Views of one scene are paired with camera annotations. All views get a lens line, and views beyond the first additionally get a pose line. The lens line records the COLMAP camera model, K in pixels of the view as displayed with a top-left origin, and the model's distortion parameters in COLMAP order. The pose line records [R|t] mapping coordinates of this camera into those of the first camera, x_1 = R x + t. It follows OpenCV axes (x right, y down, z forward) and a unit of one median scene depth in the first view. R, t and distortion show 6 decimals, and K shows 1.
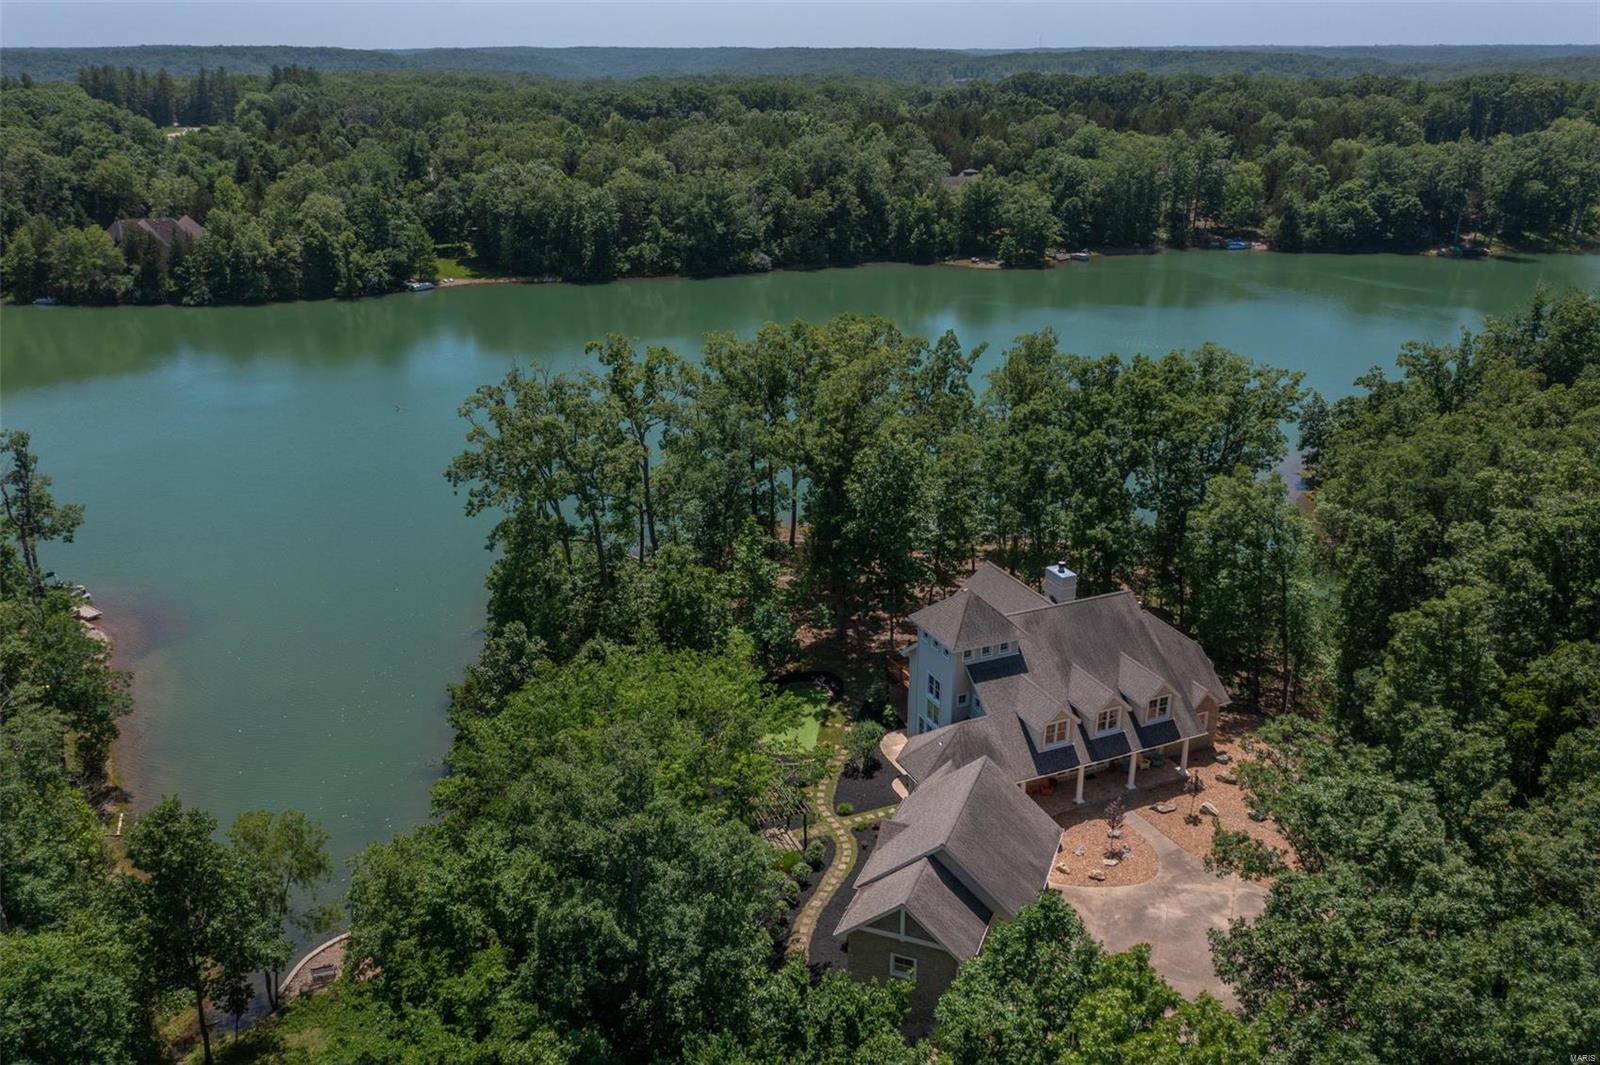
lens RADIAL K [[1282.7, 0, 800.0], [0, 1282.7, 532.5], [0, 0, 1]] dist [-0.004898, 0.004410]
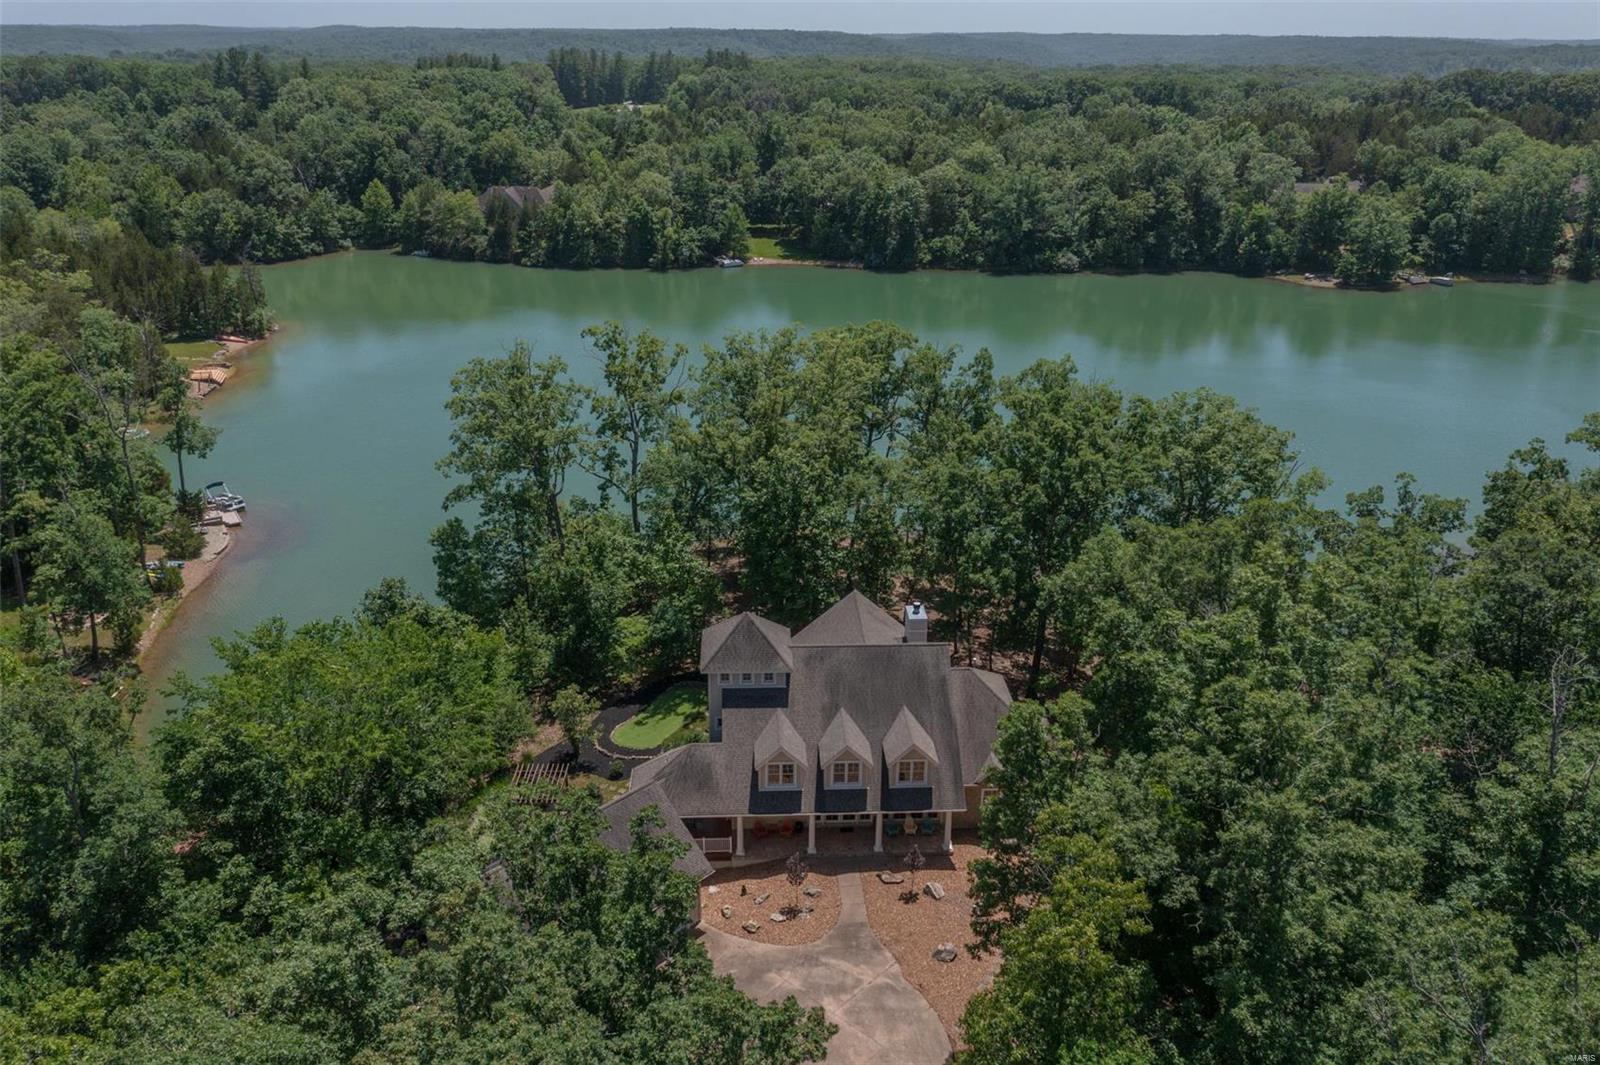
lens RADIAL K [[1284.2, 0, 795.4], [0, 1284.2, 522.1], [0, 0, 1]] dist [-0.000246, 0.004712]
pose [[0.932481, 0.136299, -0.334519, 0.131034], [-0.135530, 0.990438, 0.025758, -0.014603], [0.334831, 0.021318, 0.942037, 0.025004]]
